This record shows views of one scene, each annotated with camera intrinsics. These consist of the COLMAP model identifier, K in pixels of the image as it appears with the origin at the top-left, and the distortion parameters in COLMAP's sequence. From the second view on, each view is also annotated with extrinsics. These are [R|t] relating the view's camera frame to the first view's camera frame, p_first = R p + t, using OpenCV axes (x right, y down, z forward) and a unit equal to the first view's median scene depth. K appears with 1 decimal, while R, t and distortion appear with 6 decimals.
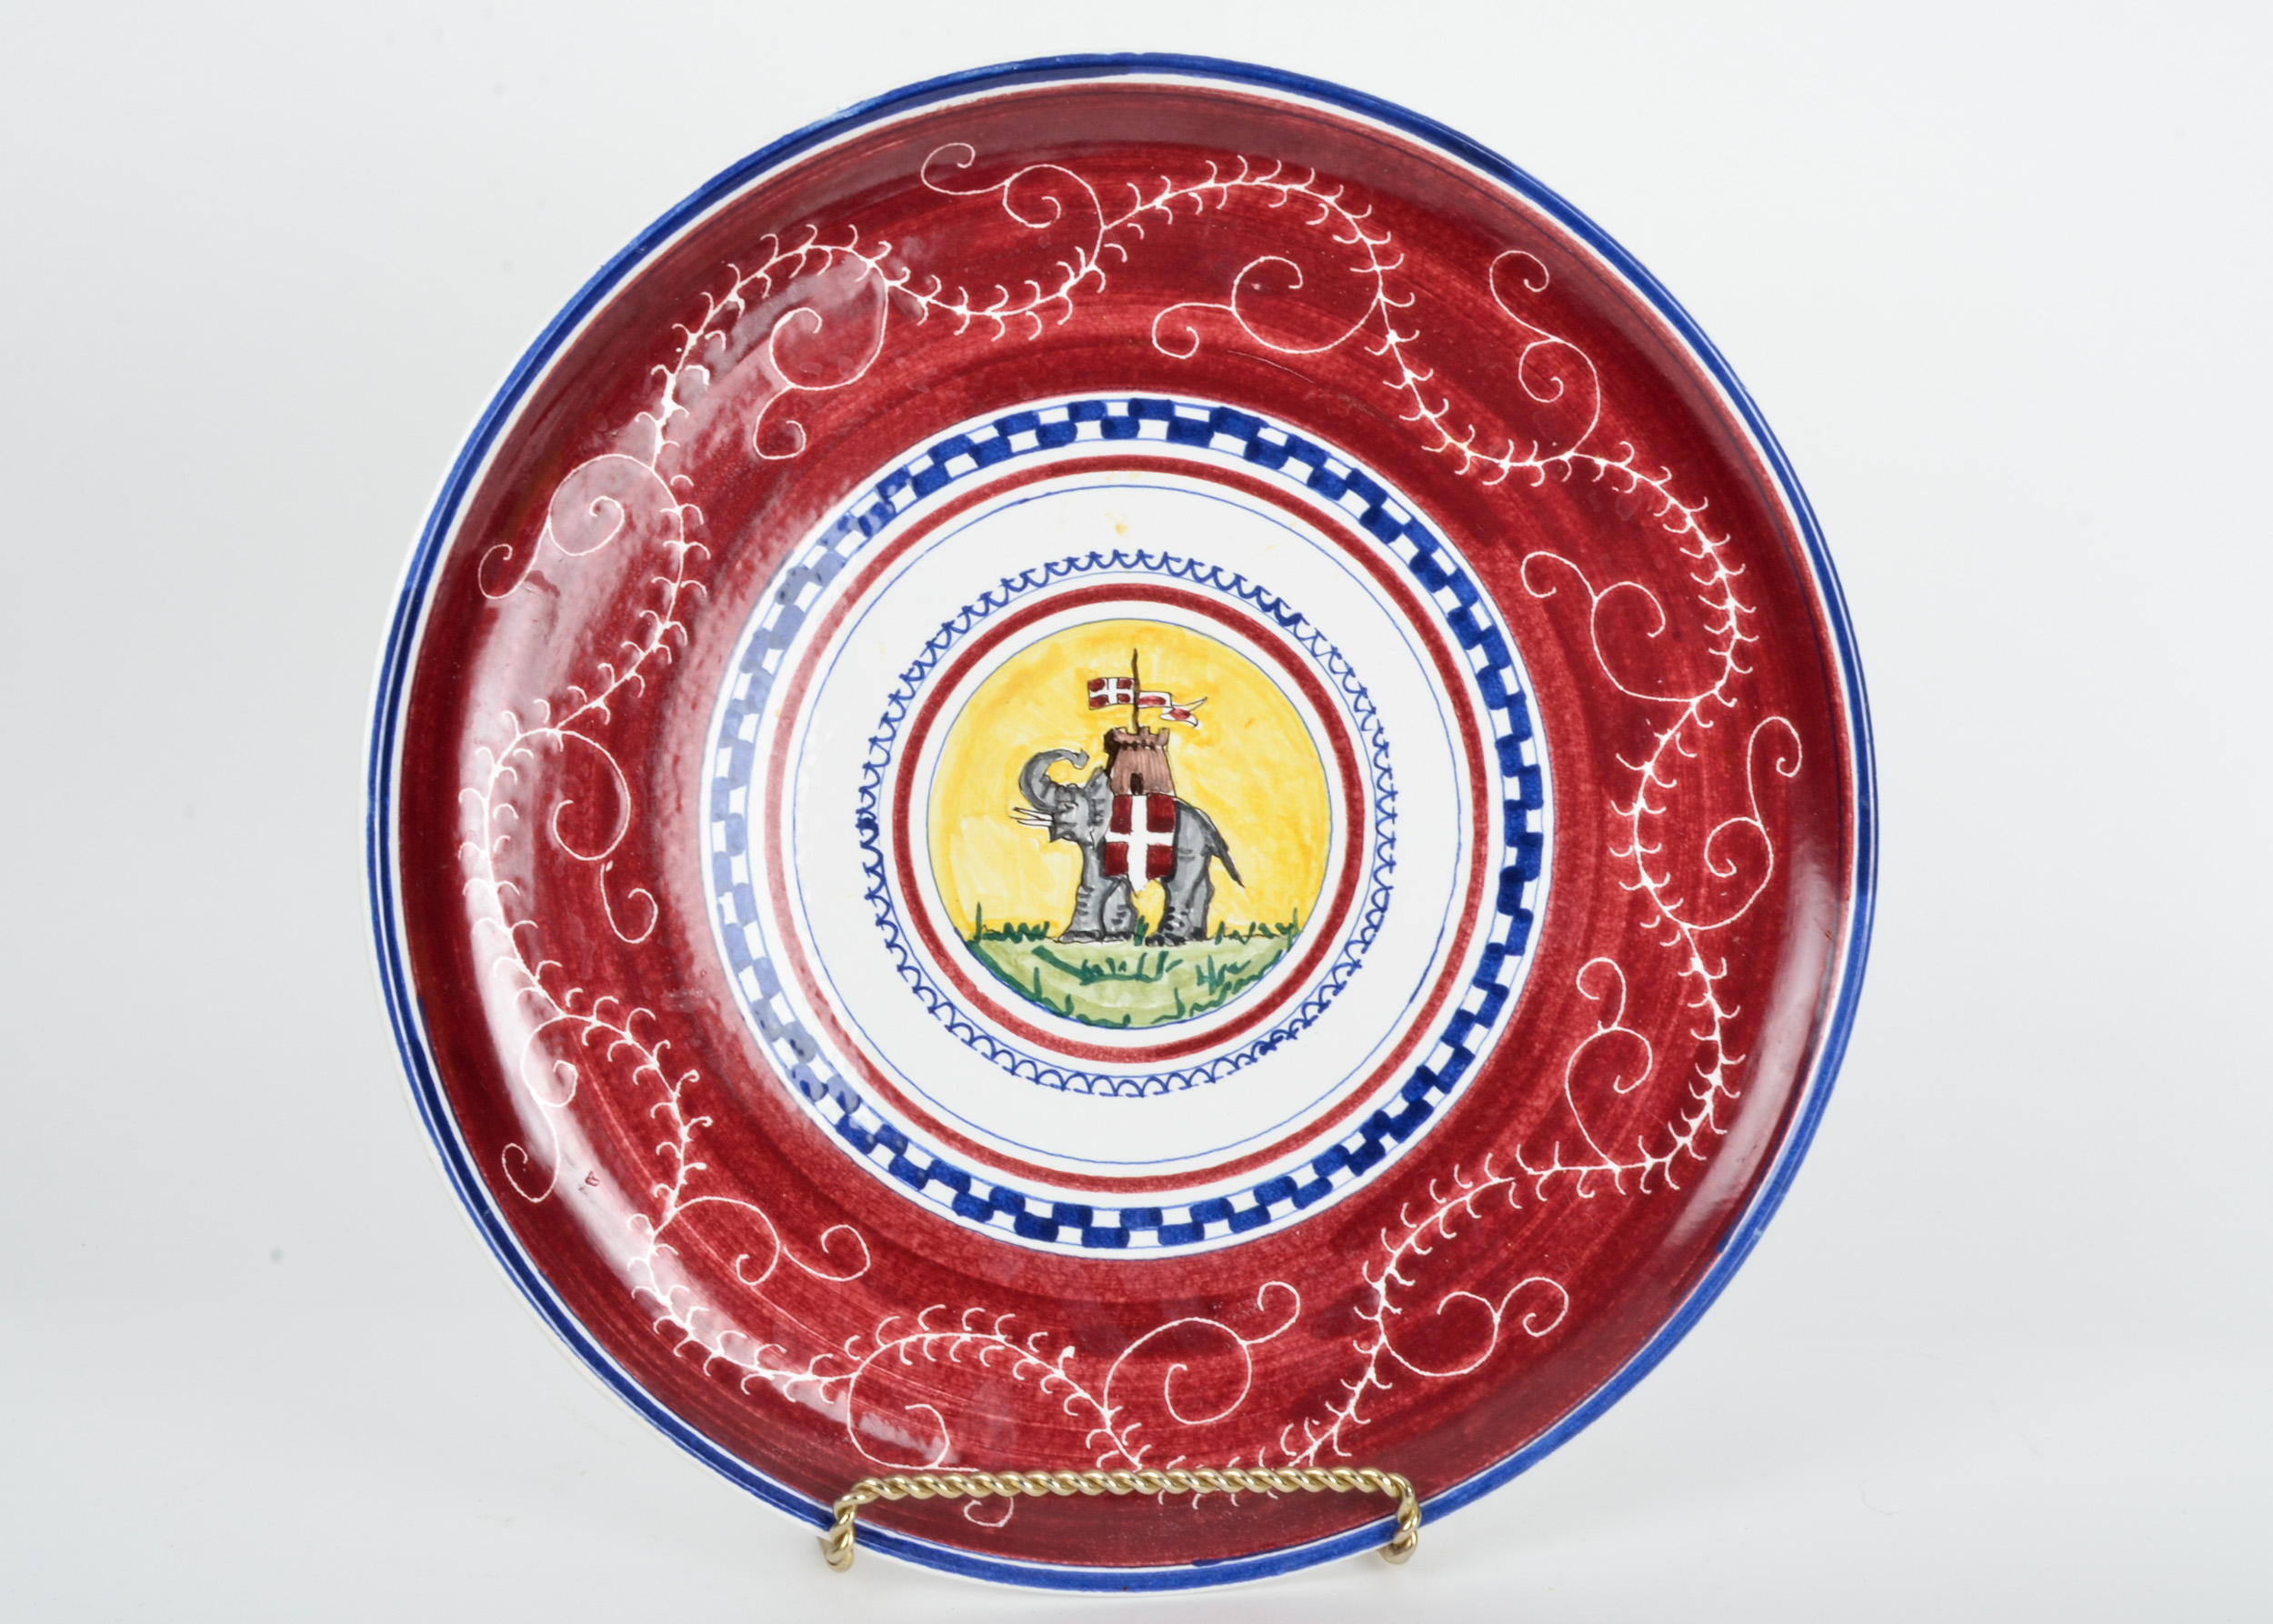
lens RADIAL K [[3432.6, 0, 1132.3], [0, 3432.6, 814.4], [0, 0, 1]] dist [-0.038110, 0.000000]
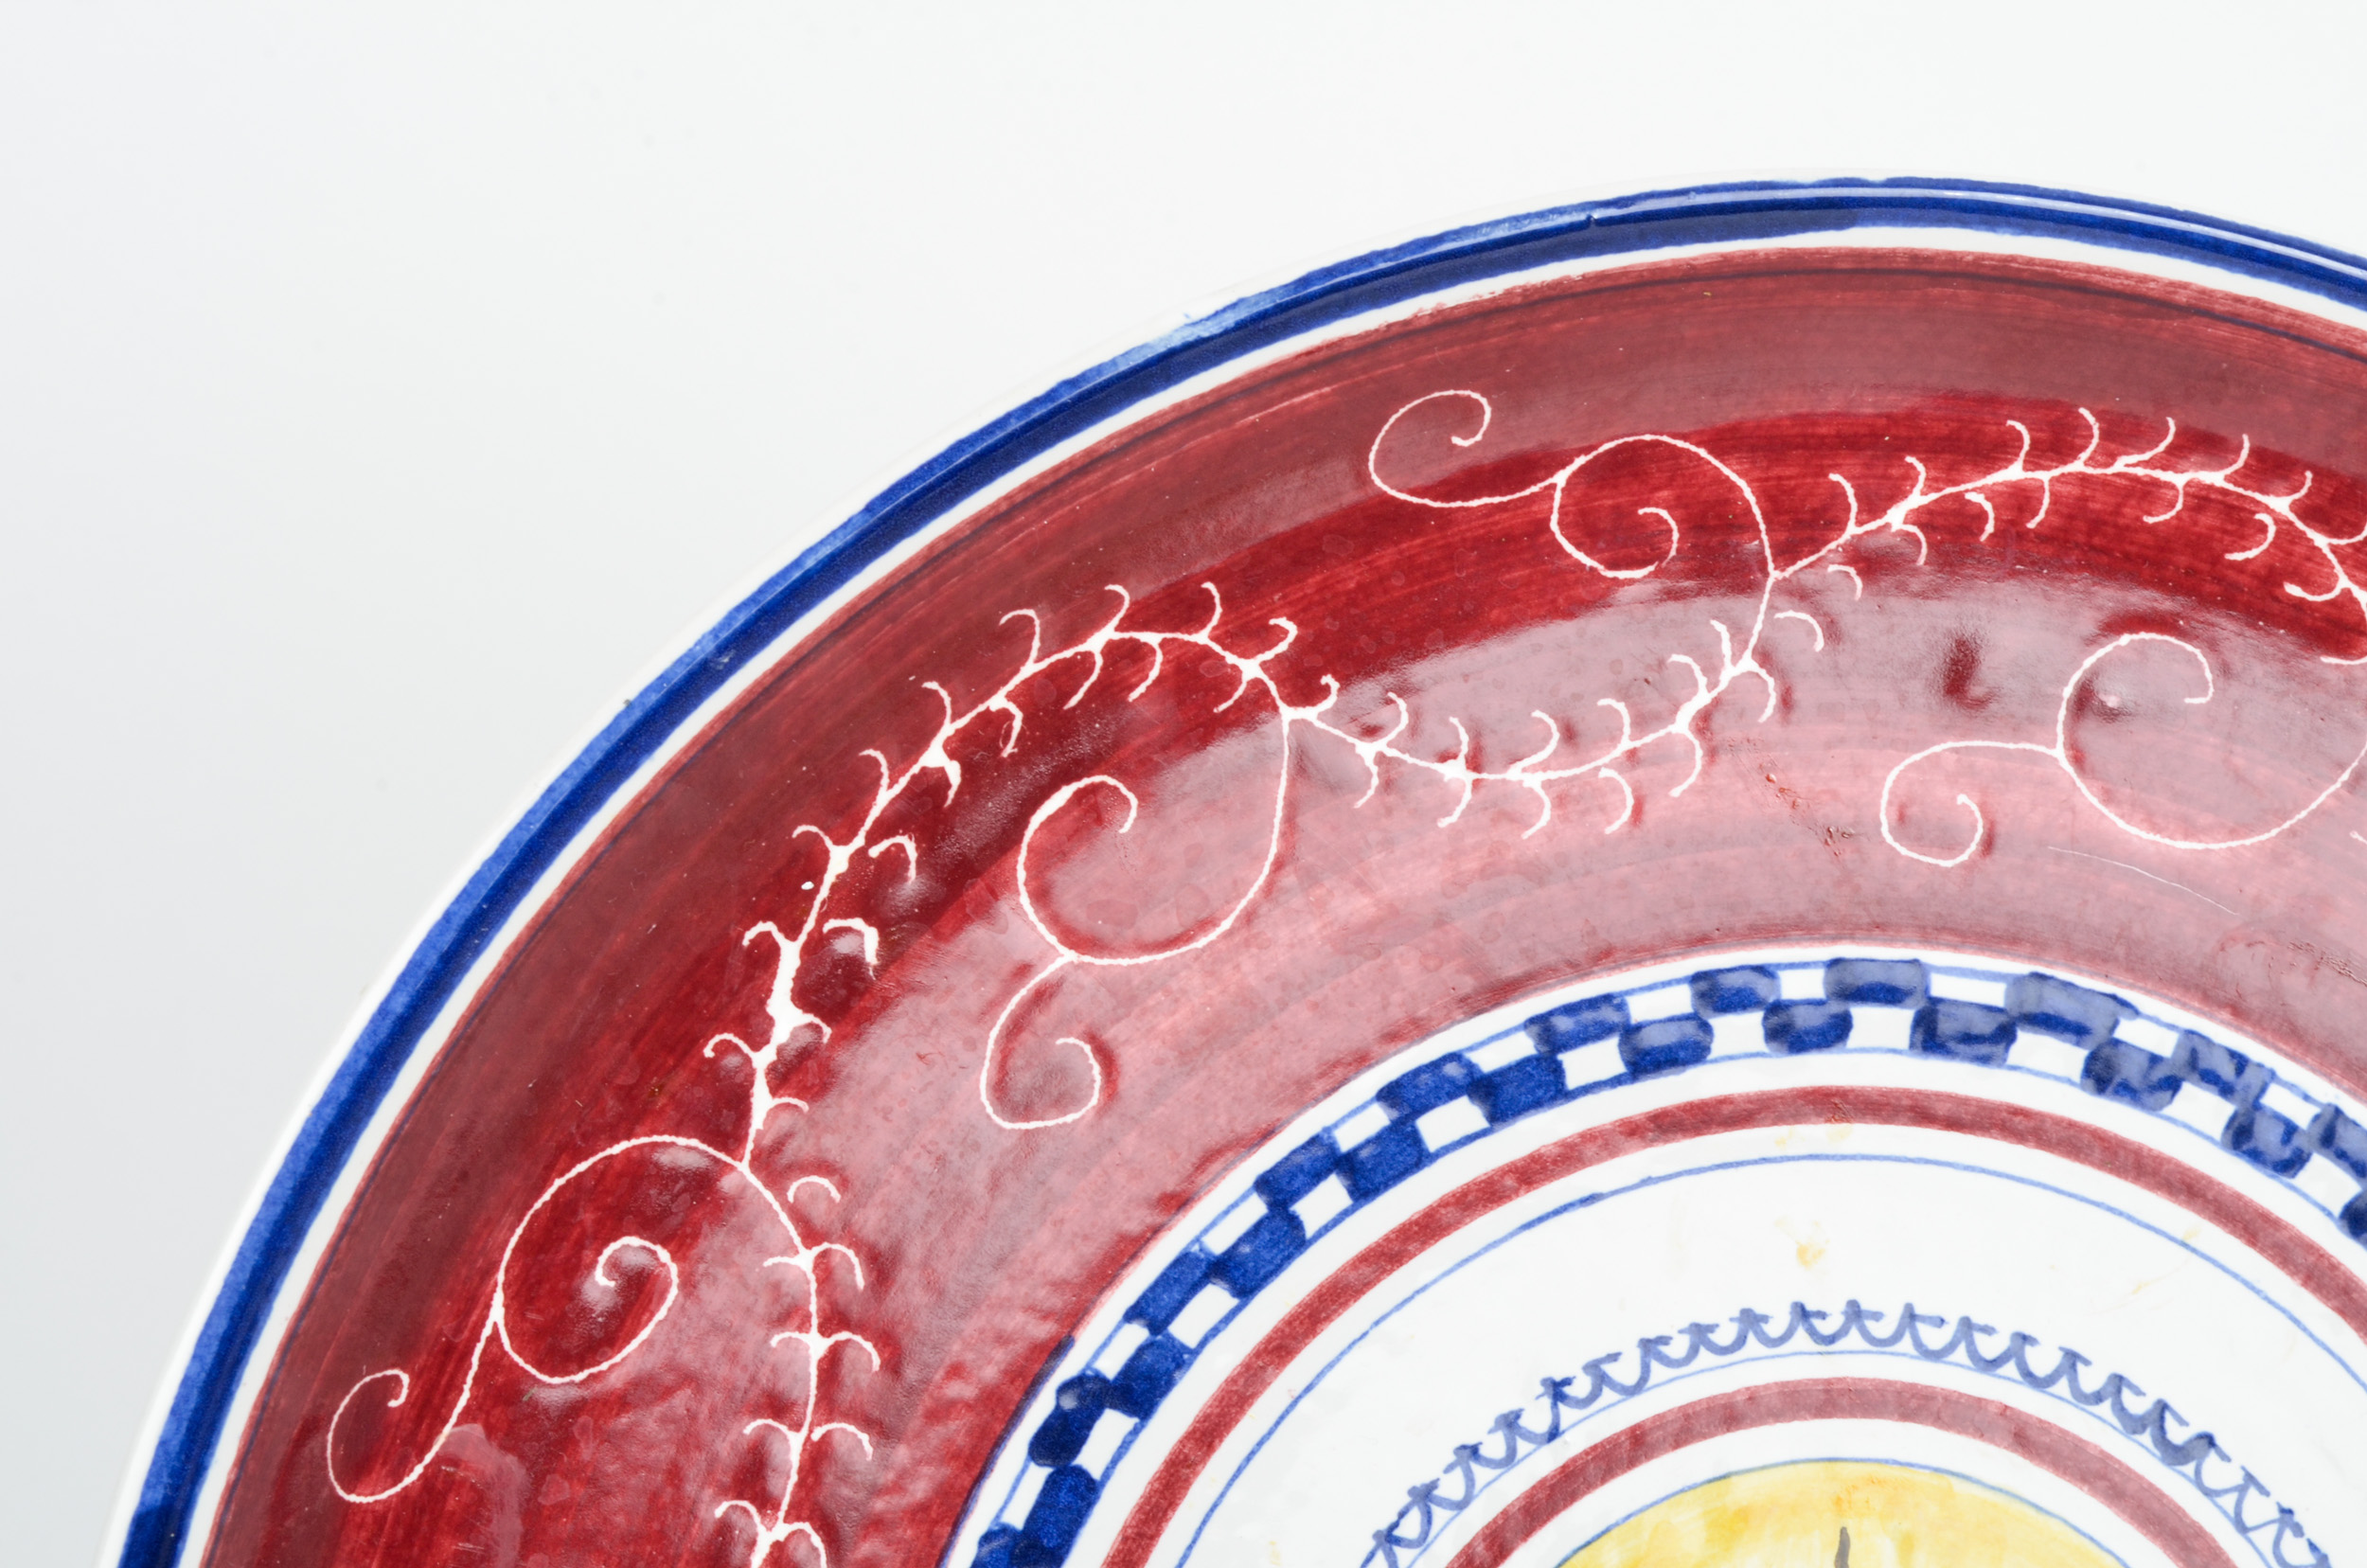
lens RADIAL K [[4272.7, 0, 1186.4], [0, 4272.7, 782.4], [0, 0, 1]] dist [-0.011763, 0.000000]
pose [[0.999658, -0.007155, -0.025144, -0.069584], [0.005247, 0.997159, -0.075145, -0.104177], [0.025610, 0.074987, 0.996856, 0.457034]]
